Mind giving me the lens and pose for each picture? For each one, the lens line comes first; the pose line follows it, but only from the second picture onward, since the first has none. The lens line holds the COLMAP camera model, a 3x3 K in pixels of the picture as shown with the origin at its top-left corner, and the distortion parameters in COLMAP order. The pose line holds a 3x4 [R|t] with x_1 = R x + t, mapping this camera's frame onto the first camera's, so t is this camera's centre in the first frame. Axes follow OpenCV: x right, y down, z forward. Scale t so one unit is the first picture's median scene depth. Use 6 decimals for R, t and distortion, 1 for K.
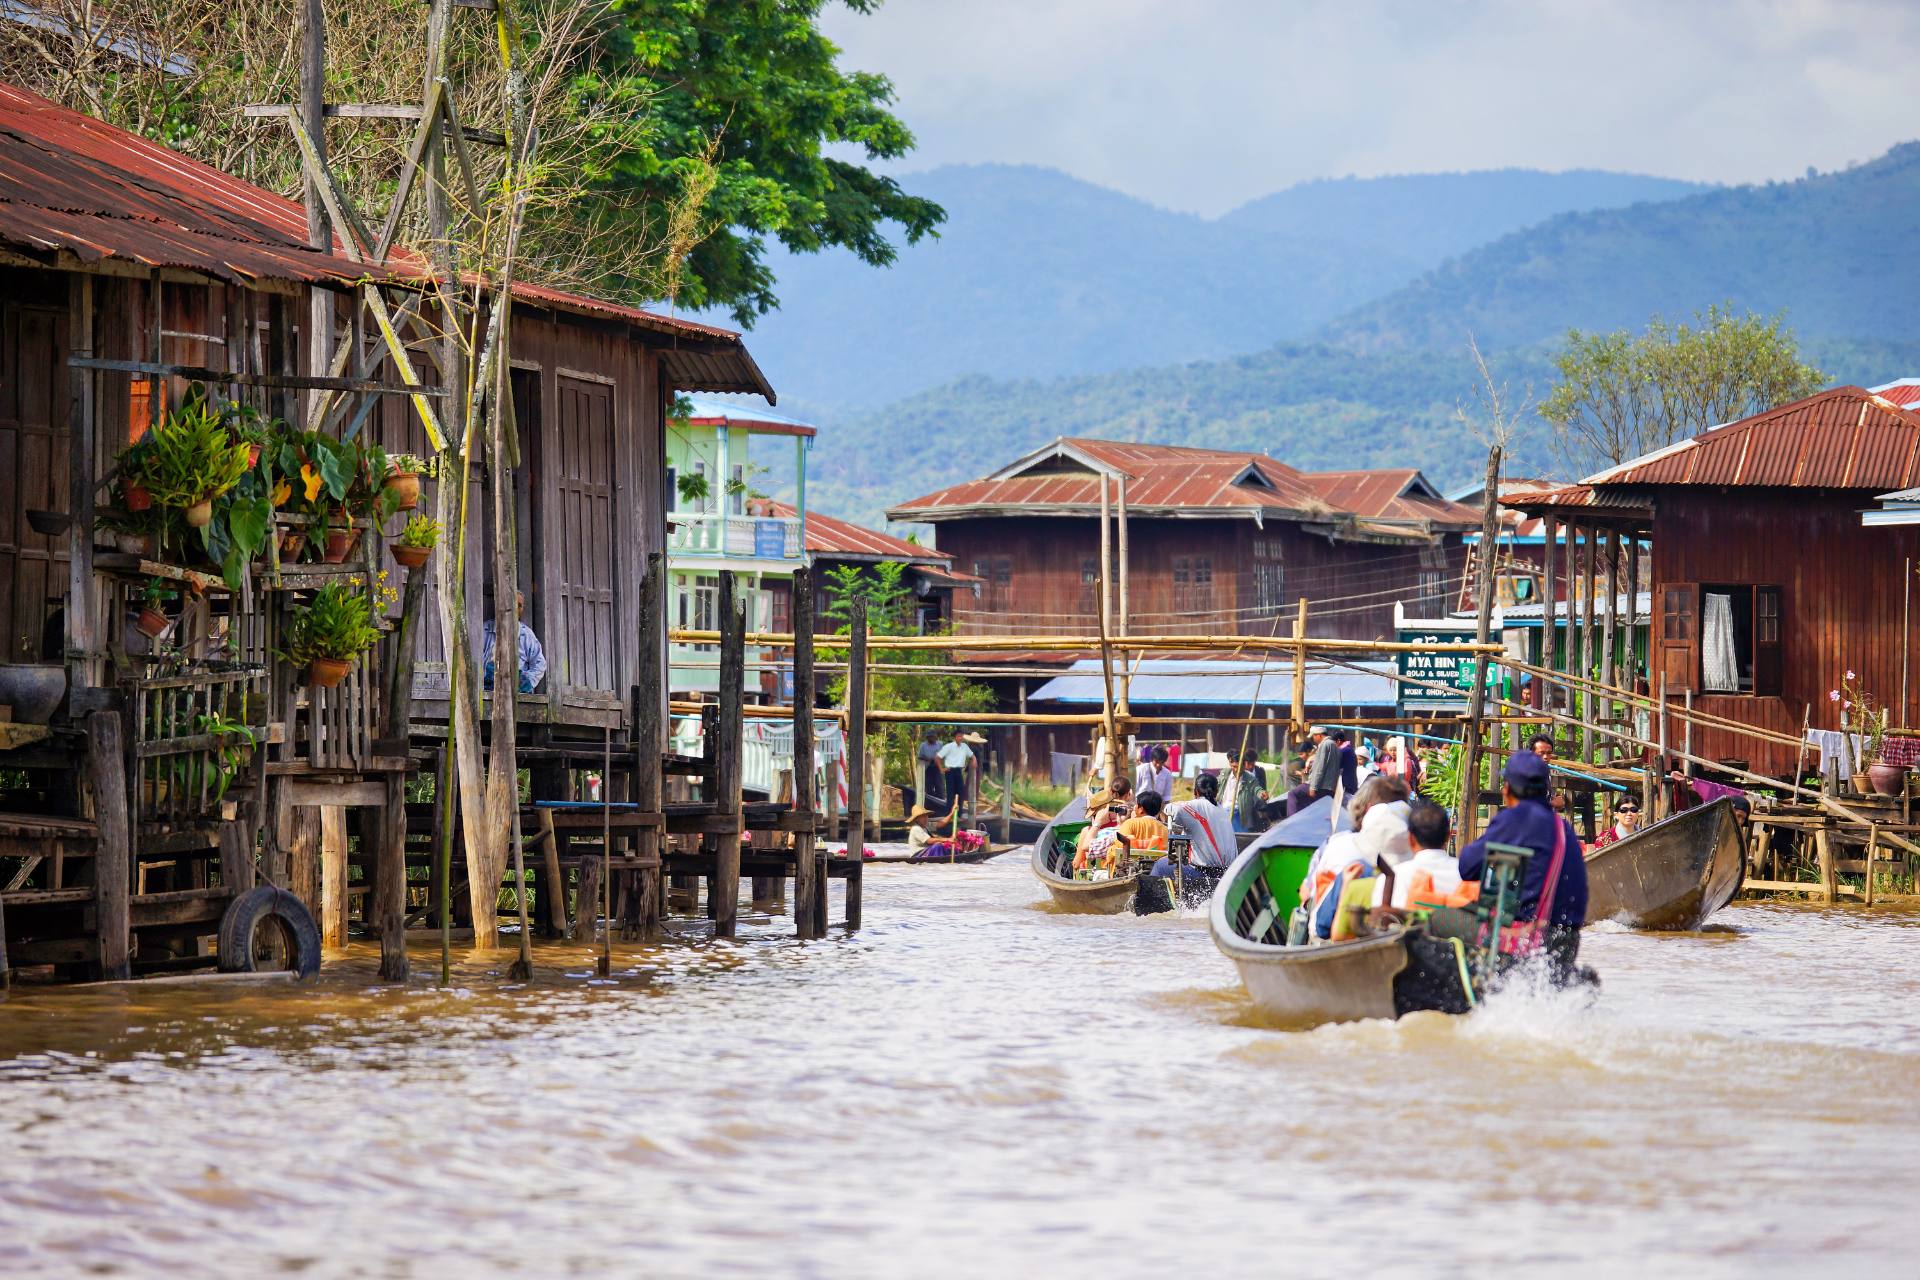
lens RADIAL K [[11604.9, 0, 960.0], [0, 11604.9, 639.7], [0, 0, 1]] dist [0.225136, 0.000000]
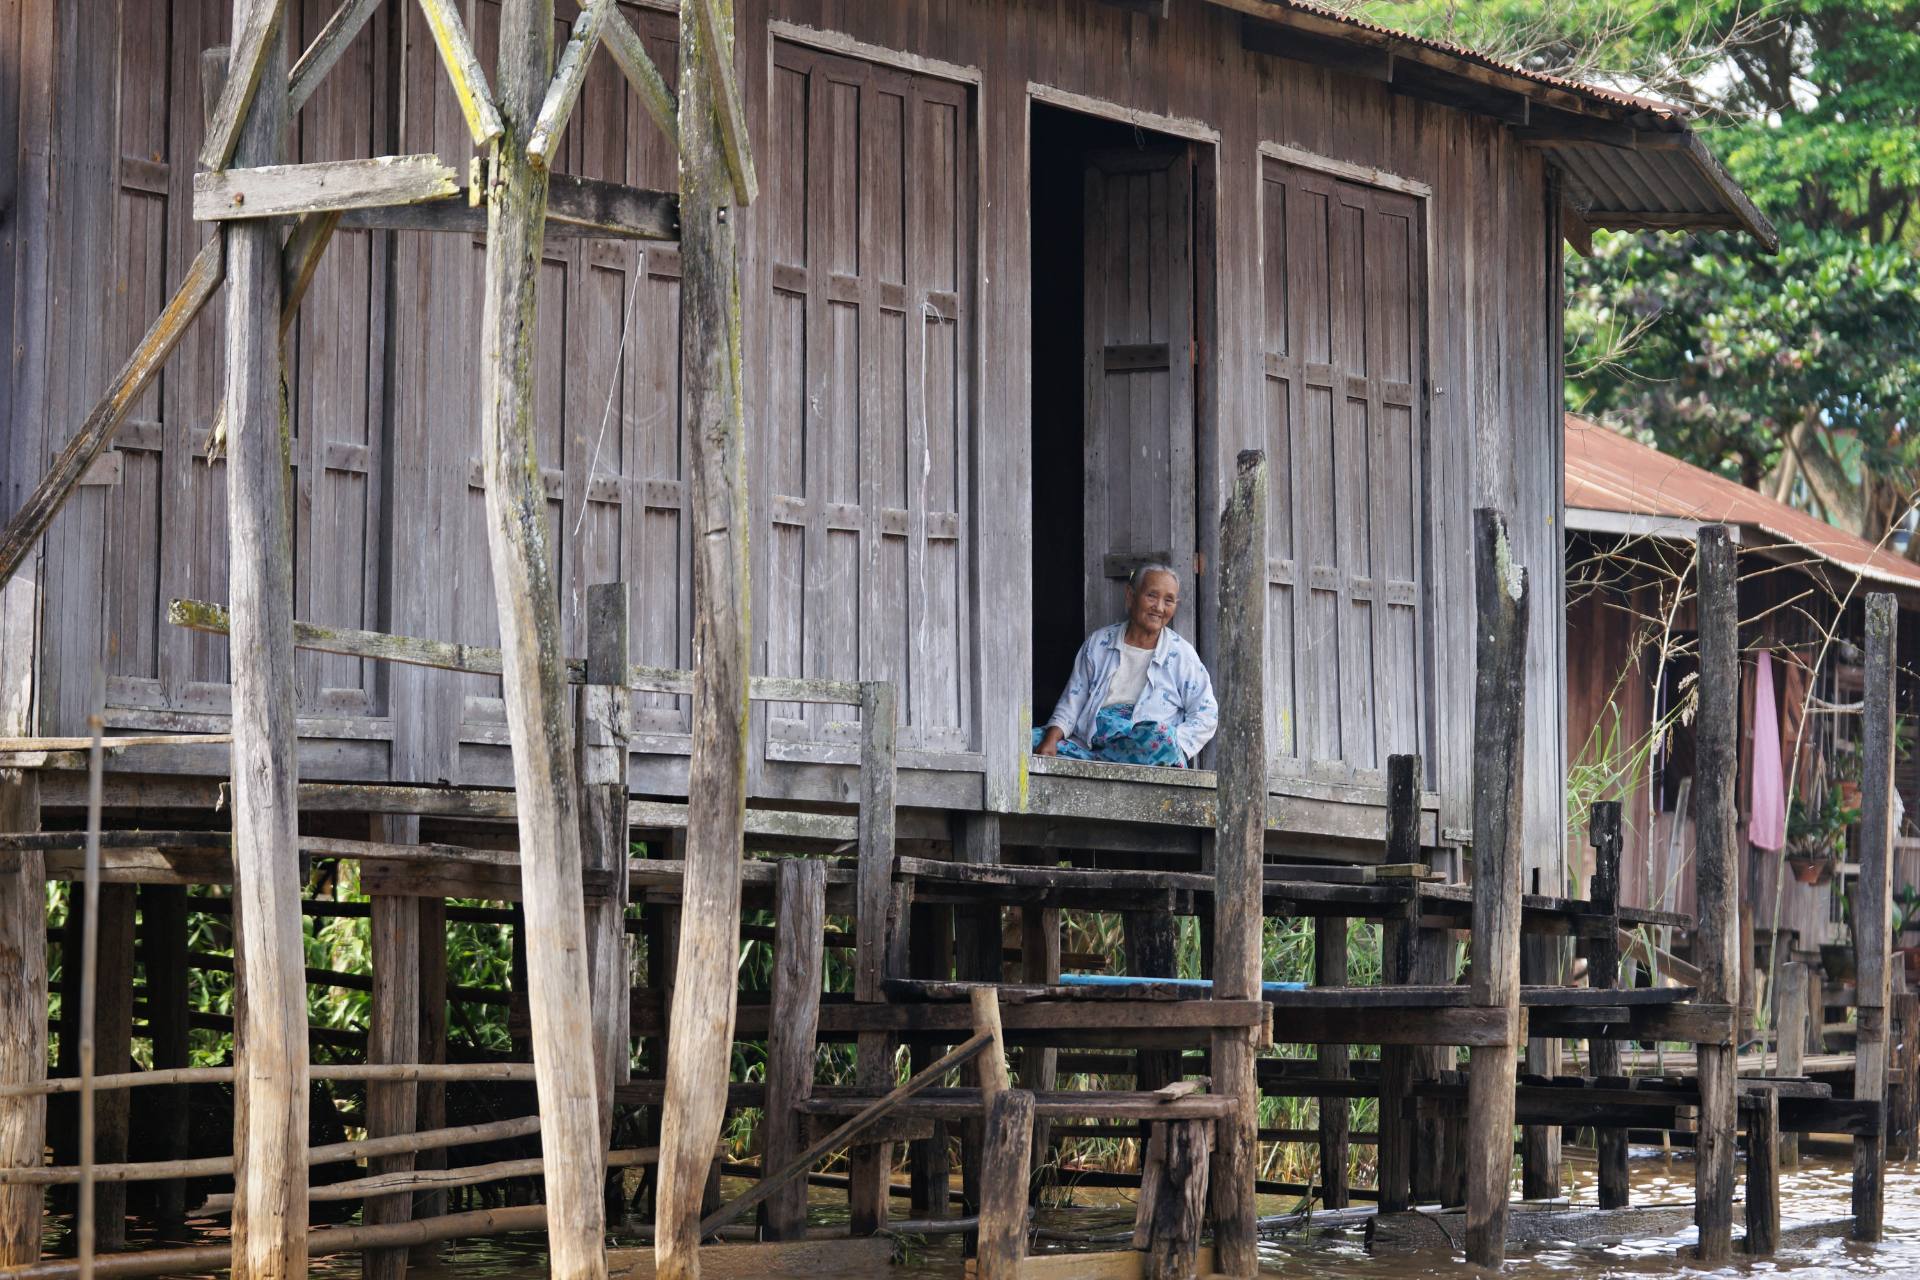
lens RADIAL K [[9968.6, 0, 959.8], [0, 9968.6, 641.4], [0, 0, 1]] dist [1.043579, 0.000000]
pose [[0.981829, 0.003289, -0.189740, 0.037078], [-0.007601, 0.999729, -0.022004, 0.008828], [0.189616, 0.023046, 0.981588, 0.564450]]
